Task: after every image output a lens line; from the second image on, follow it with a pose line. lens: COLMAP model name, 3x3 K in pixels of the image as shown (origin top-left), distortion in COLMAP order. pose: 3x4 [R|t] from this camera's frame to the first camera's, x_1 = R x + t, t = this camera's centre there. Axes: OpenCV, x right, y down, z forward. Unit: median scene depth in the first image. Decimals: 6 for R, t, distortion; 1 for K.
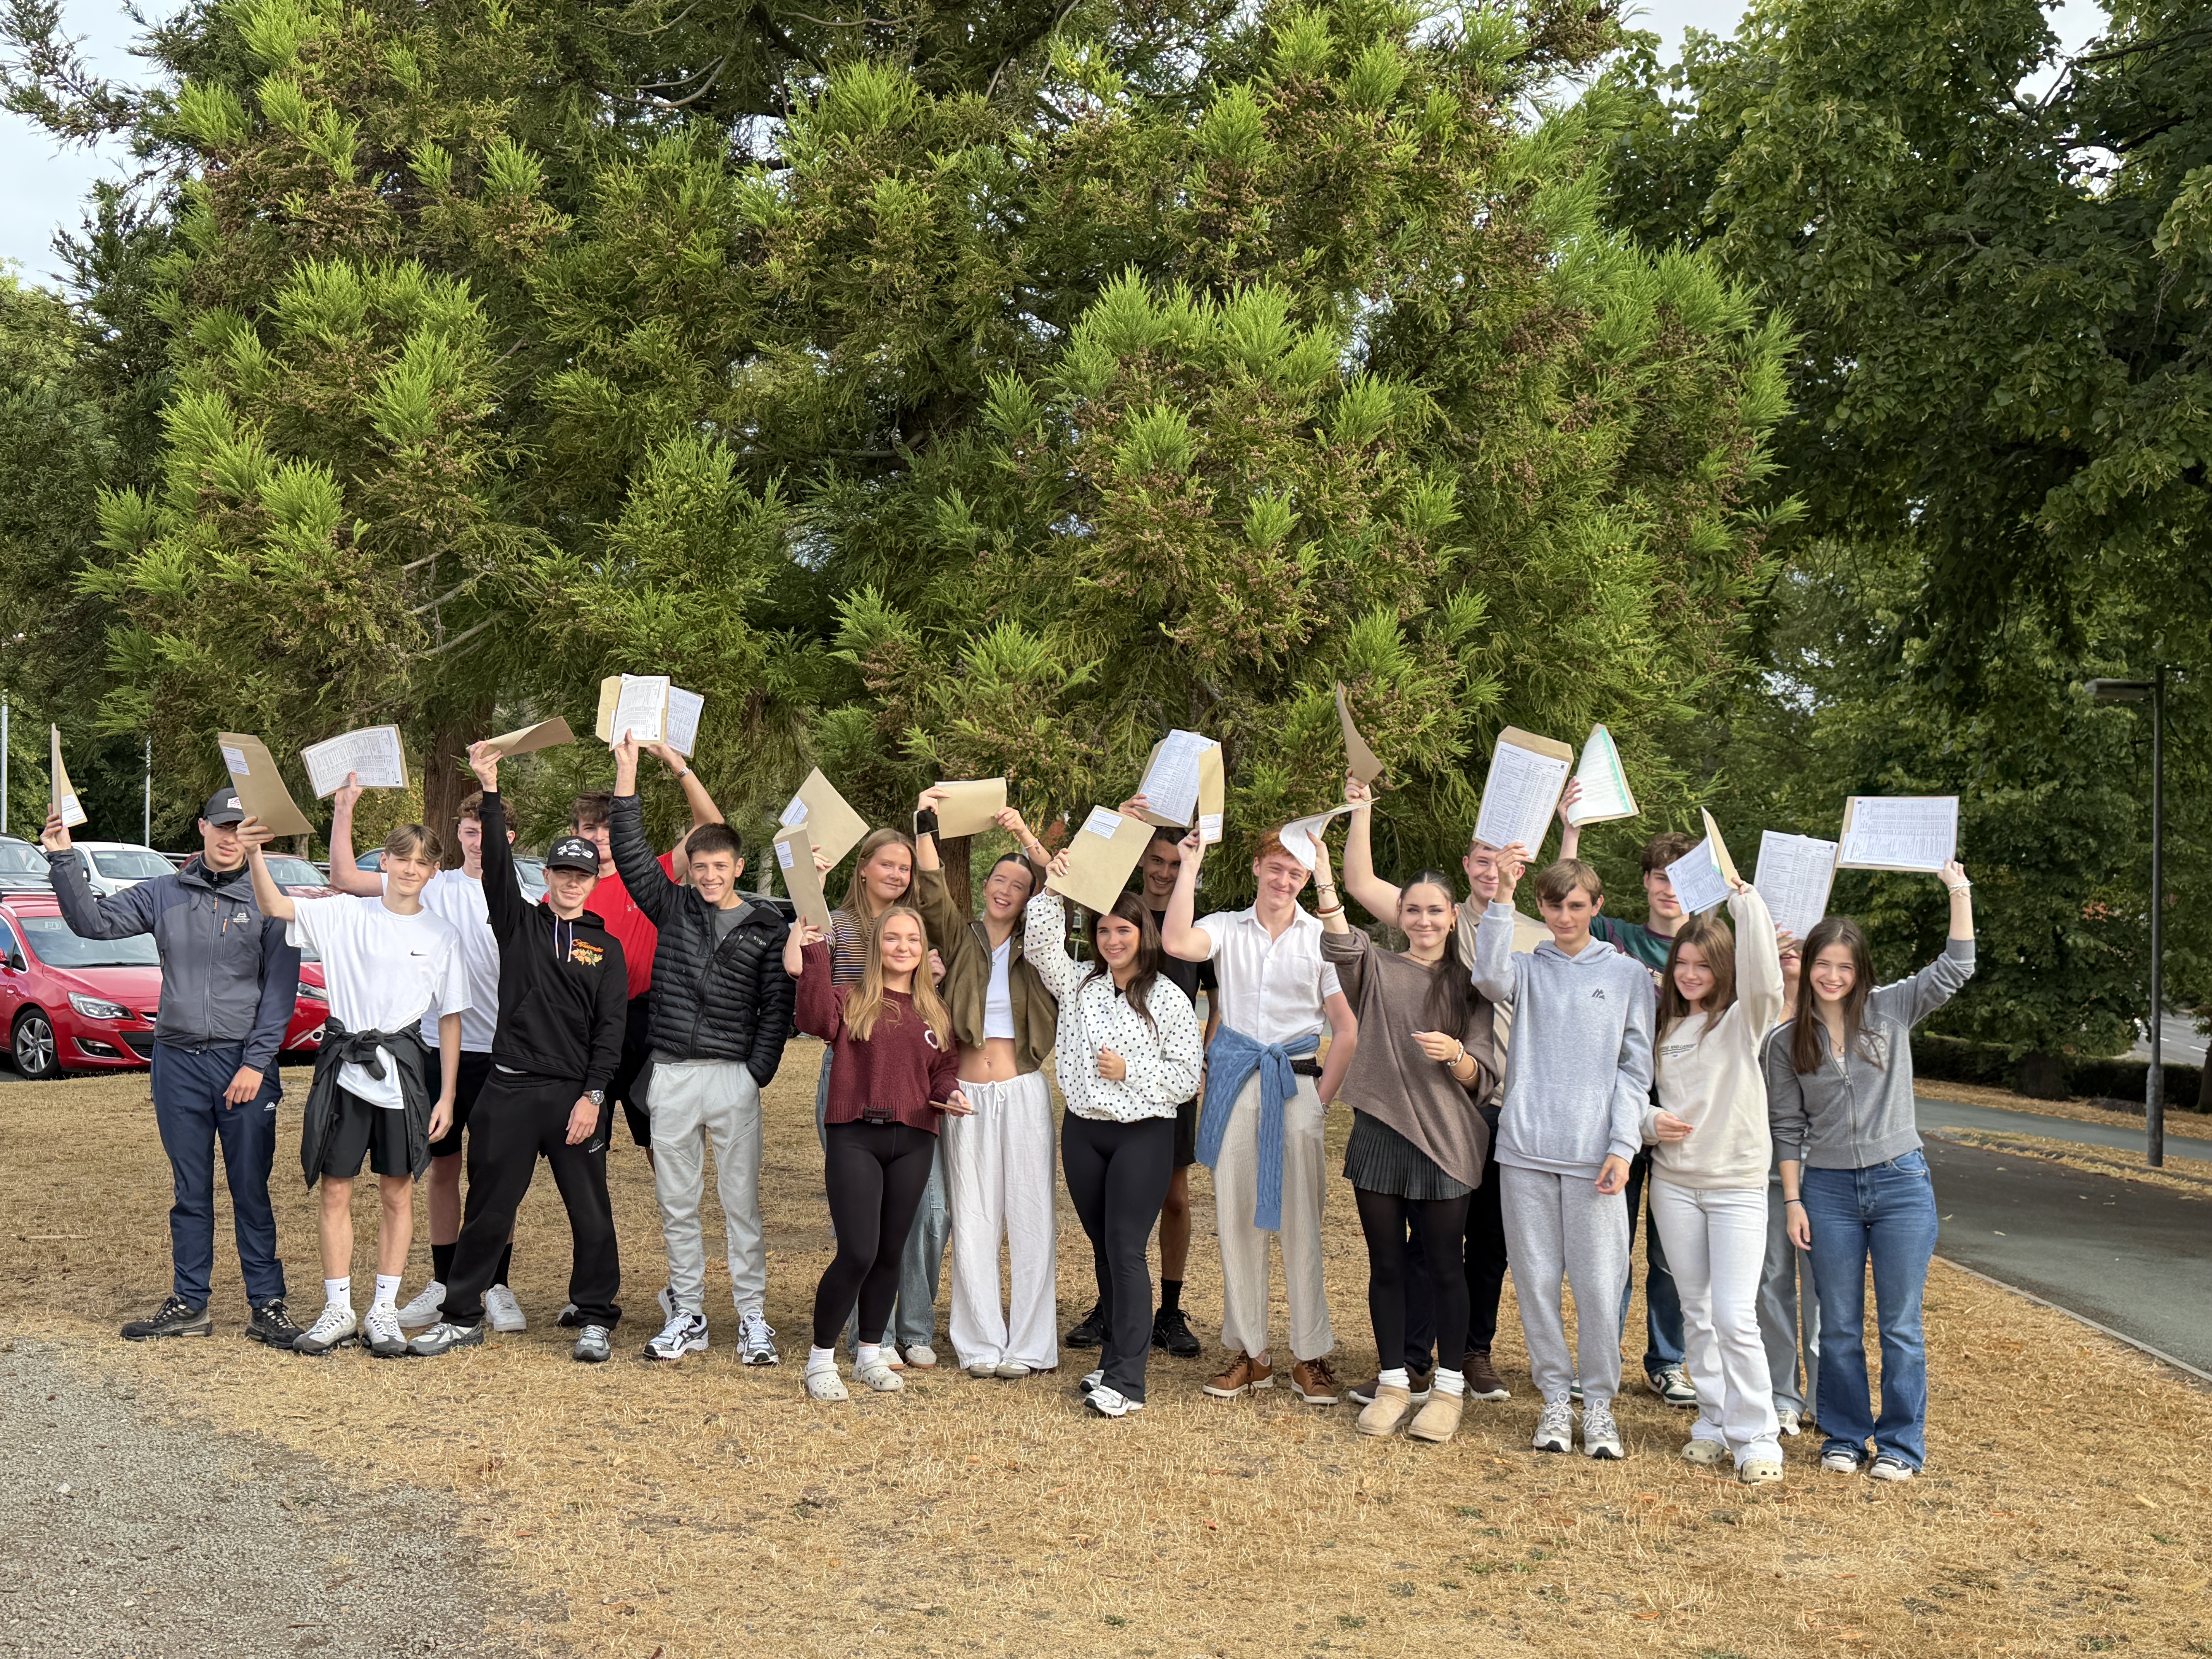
lens RADIAL K [[2320.2, 0, 1104.7], [0, 2320.2, 830.7], [0, 0, 1]] dist [-0.022421, 0.000000]
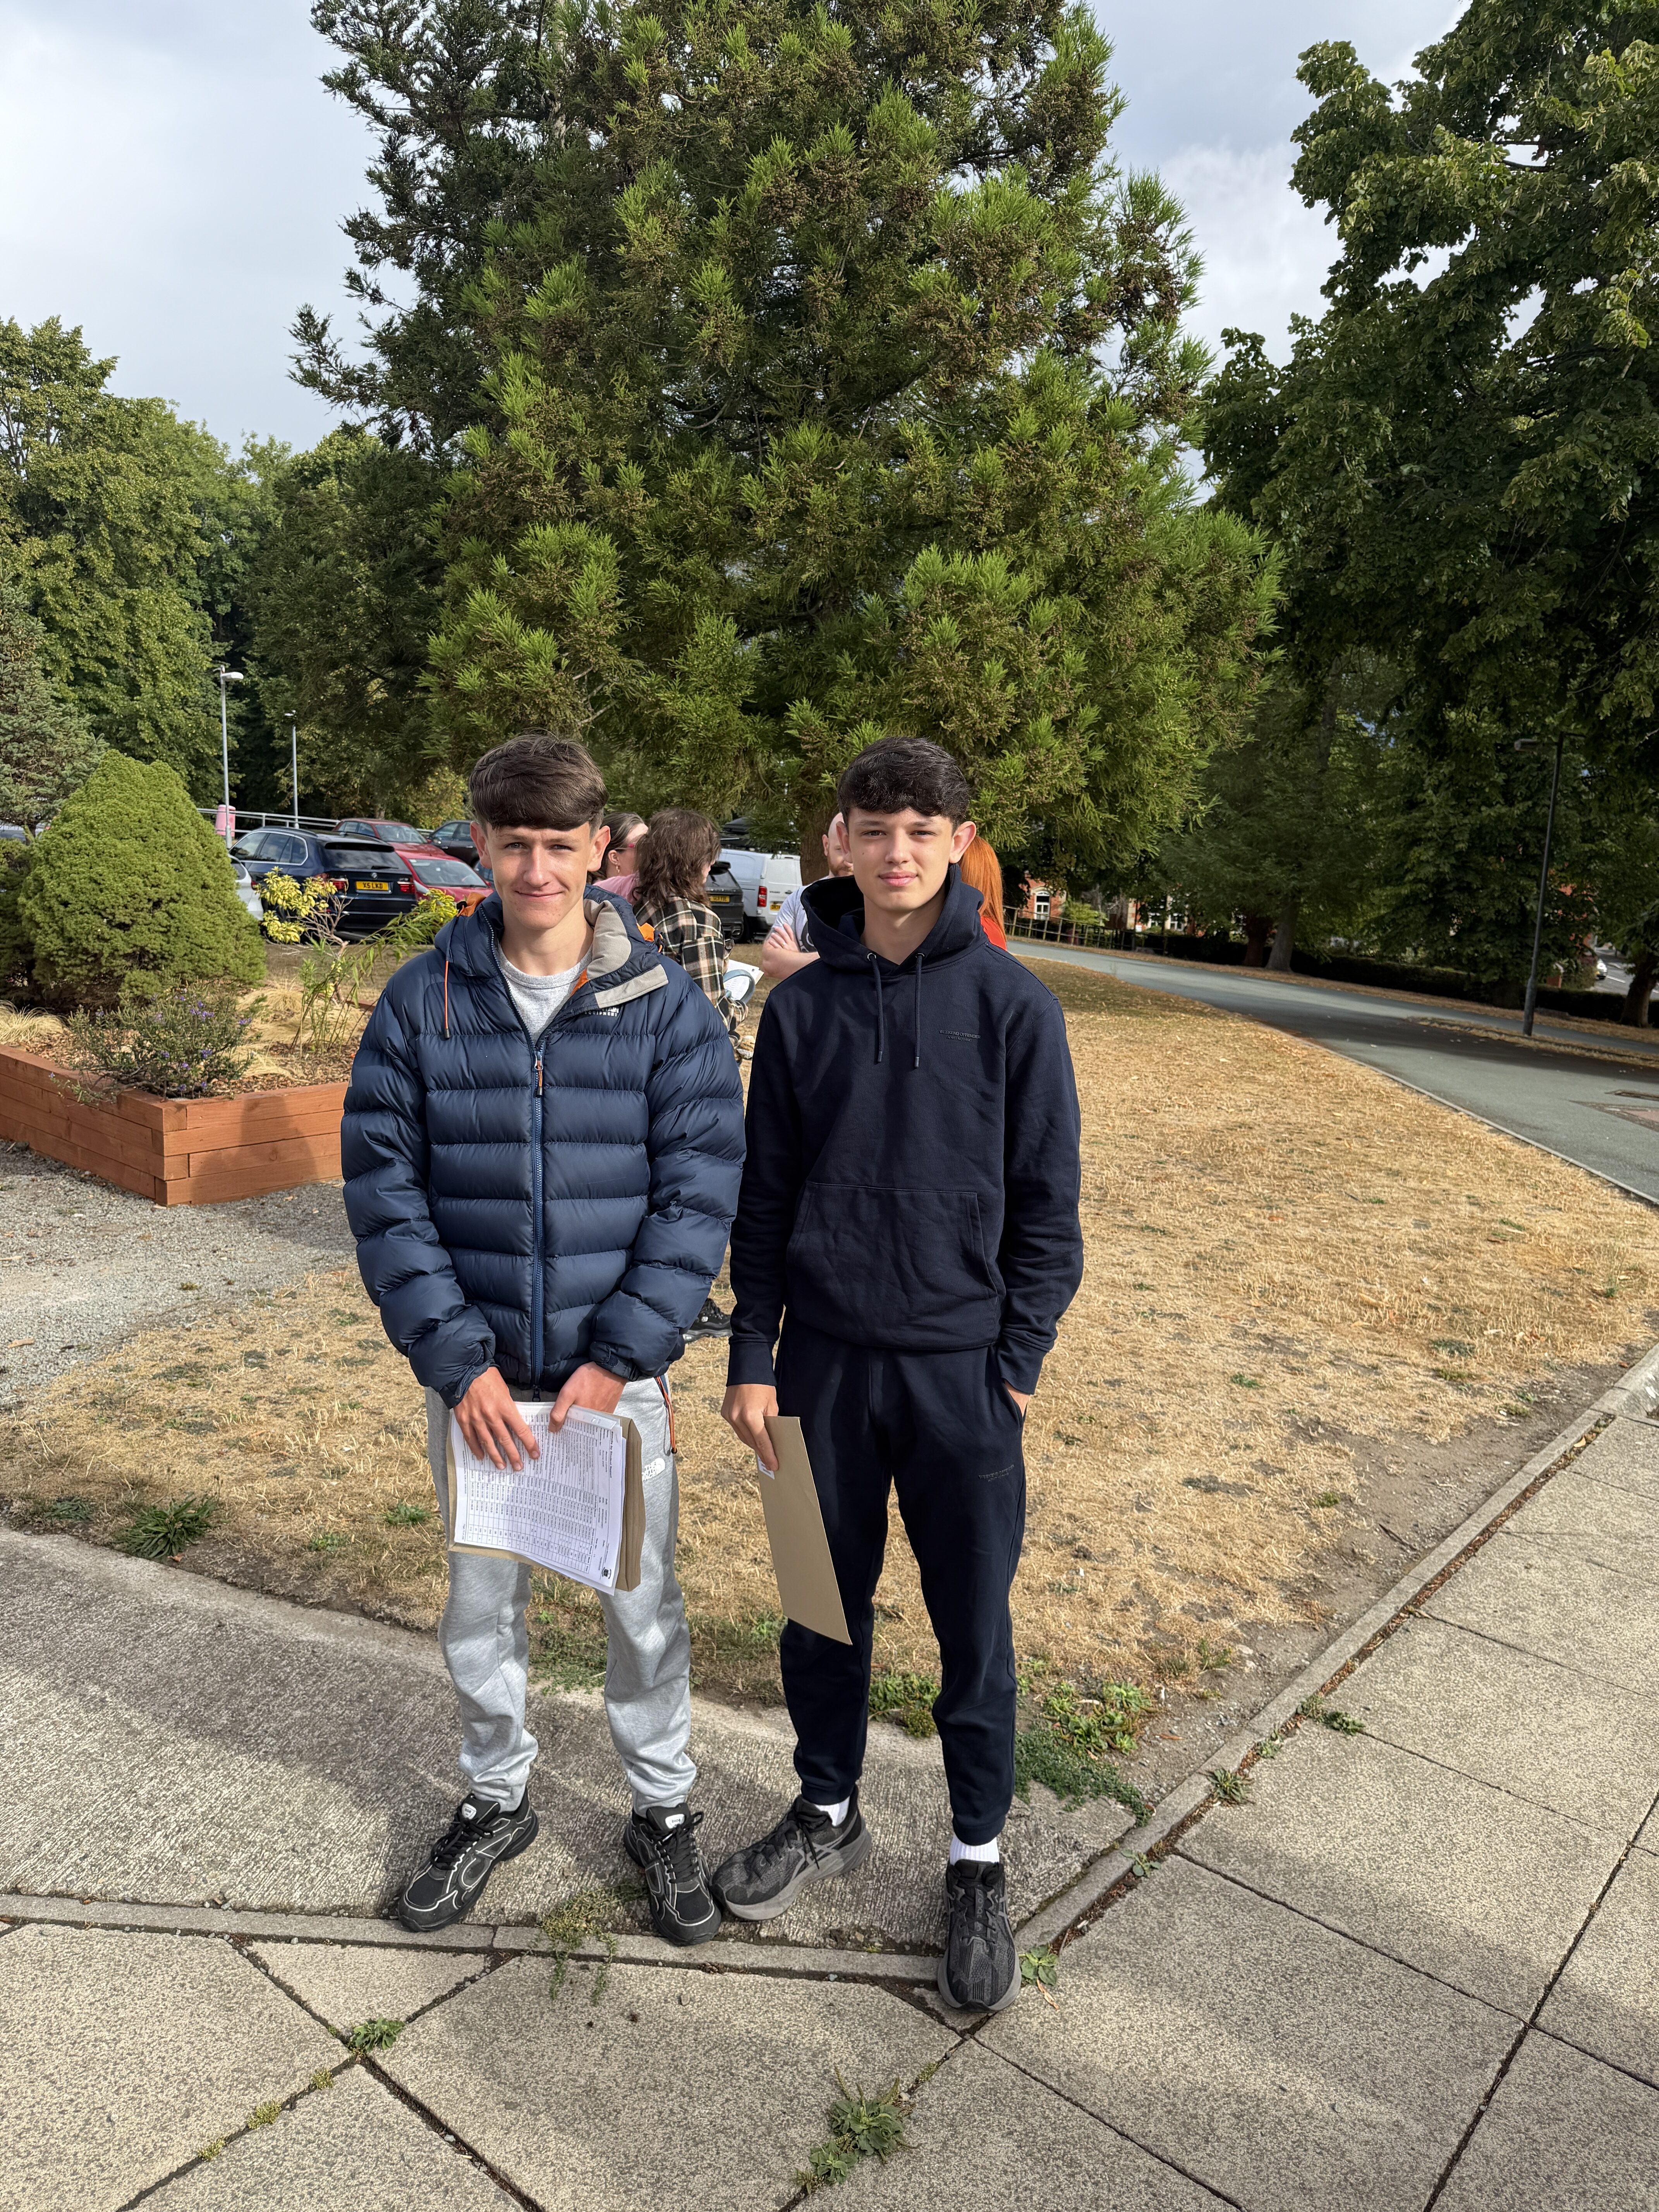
lens RADIAL K [[1575.7, 0, 825.1], [0, 1575.7, 1109.0], [0, 0, 1]] dist [0.056038, -0.037502]
pose [[0.998338, 0.033597, -0.046833, -0.002445], [-0.024709, 0.983563, 0.178865, 0.005494], [0.052072, -0.177411, 0.982758, -0.458552]]
